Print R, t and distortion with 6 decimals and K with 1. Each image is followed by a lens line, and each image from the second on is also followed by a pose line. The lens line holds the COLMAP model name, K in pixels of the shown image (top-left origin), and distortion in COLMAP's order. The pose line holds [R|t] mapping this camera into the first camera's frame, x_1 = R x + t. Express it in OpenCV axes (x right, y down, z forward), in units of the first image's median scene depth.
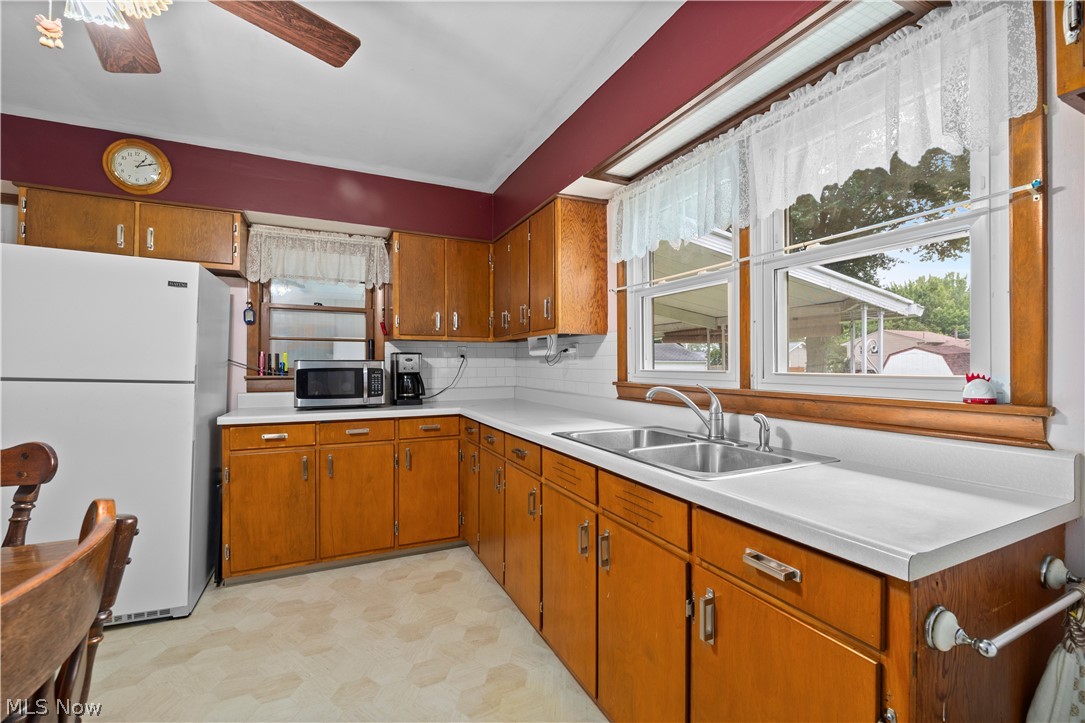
lens RADIAL K [[462.2, 0, 543.6], [0, 462.2, 365.9], [0, 0, 1]] dist [0.003074, -0.000663]
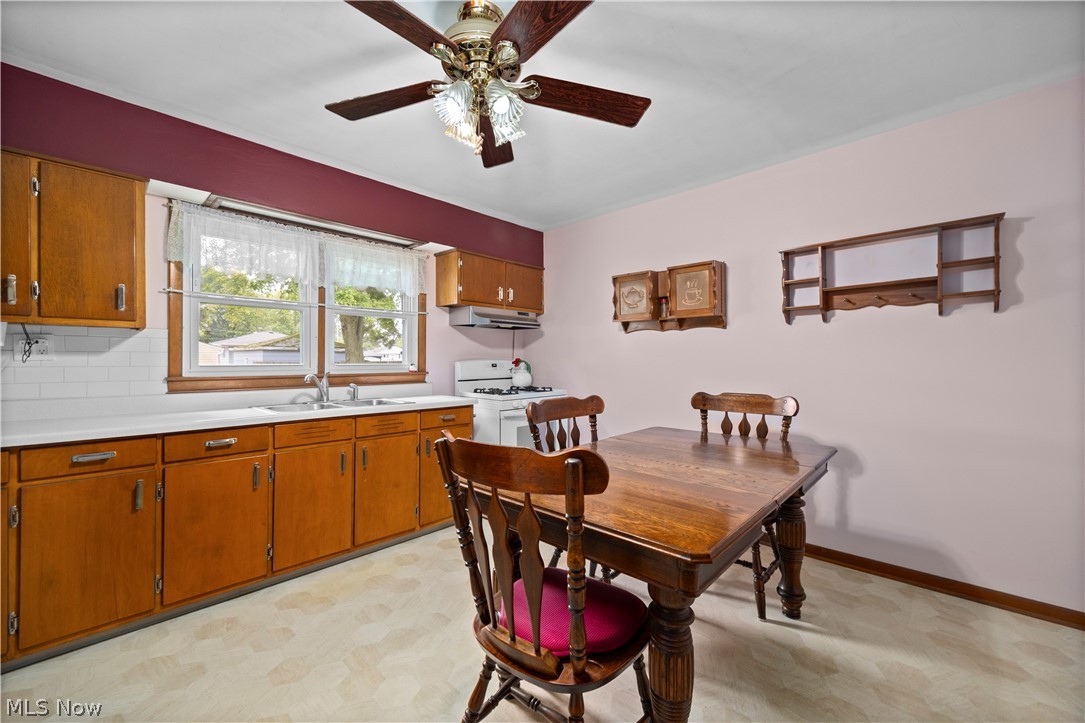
lens RADIAL K [[431.4, 0, 542.1], [0, 431.4, 359.6], [0, 0, 1]] dist [0.004860, 0.001099]
pose [[-0.361092, 0.006447, 0.932508, -1.319424], [0.008237, 0.999959, -0.003724, 0.004639], [-0.932494, 0.006336, -0.361130, 0.701250]]
